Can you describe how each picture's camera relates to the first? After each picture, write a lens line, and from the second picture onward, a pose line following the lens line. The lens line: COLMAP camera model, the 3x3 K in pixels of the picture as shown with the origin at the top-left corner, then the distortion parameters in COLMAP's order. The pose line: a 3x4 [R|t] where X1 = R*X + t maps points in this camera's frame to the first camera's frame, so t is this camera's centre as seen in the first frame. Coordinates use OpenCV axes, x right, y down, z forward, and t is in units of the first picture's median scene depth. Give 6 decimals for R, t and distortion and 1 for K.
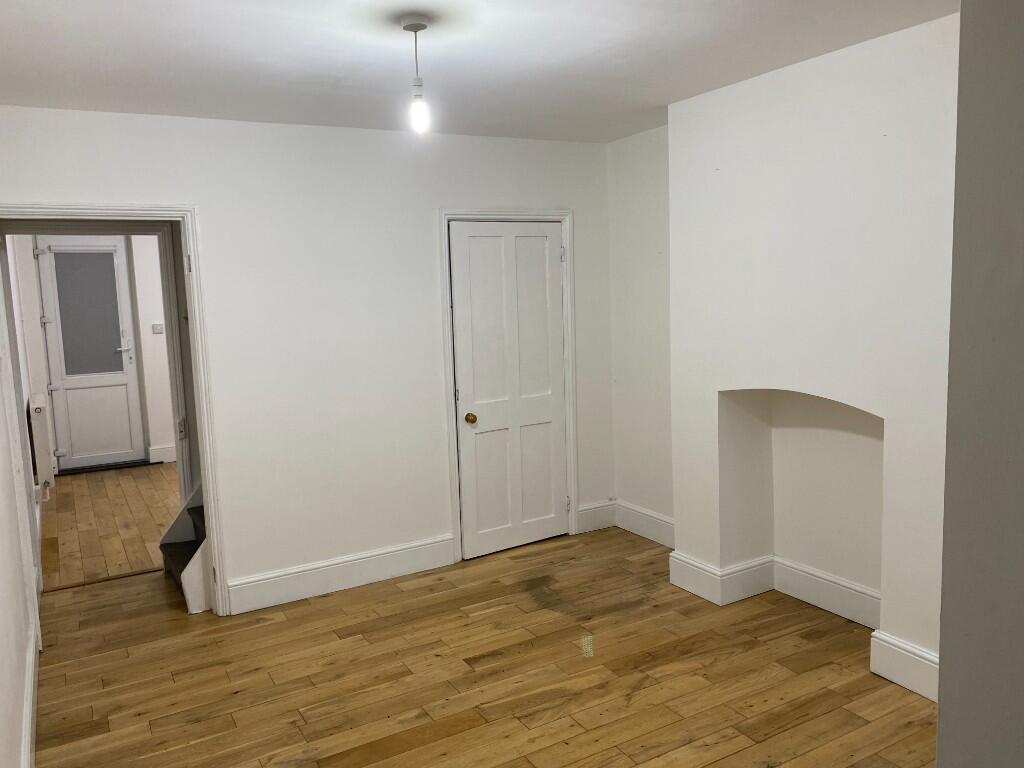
lens RADIAL K [[786.2, 0, 509.9], [0, 786.2, 383.4], [0, 0, 1]] dist [0.009226, 0.012014]
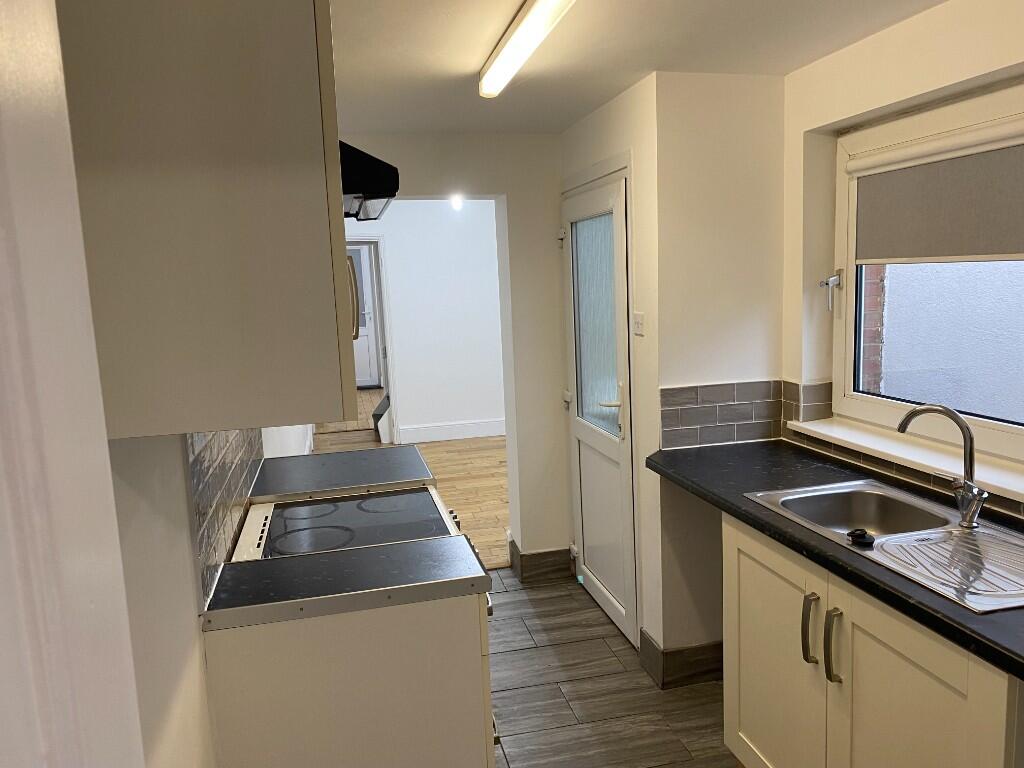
lens RADIAL K [[786.2, 0, 519.2], [0, 786.2, 384.8], [0, 0, 1]] dist [0.009226, 0.012014]
pose [[0.957389, 0.035243, -0.286642, 0.464958], [-0.026280, 0.999040, 0.035059, 0.070313], [0.287603, -0.026033, 0.957396, -0.749692]]
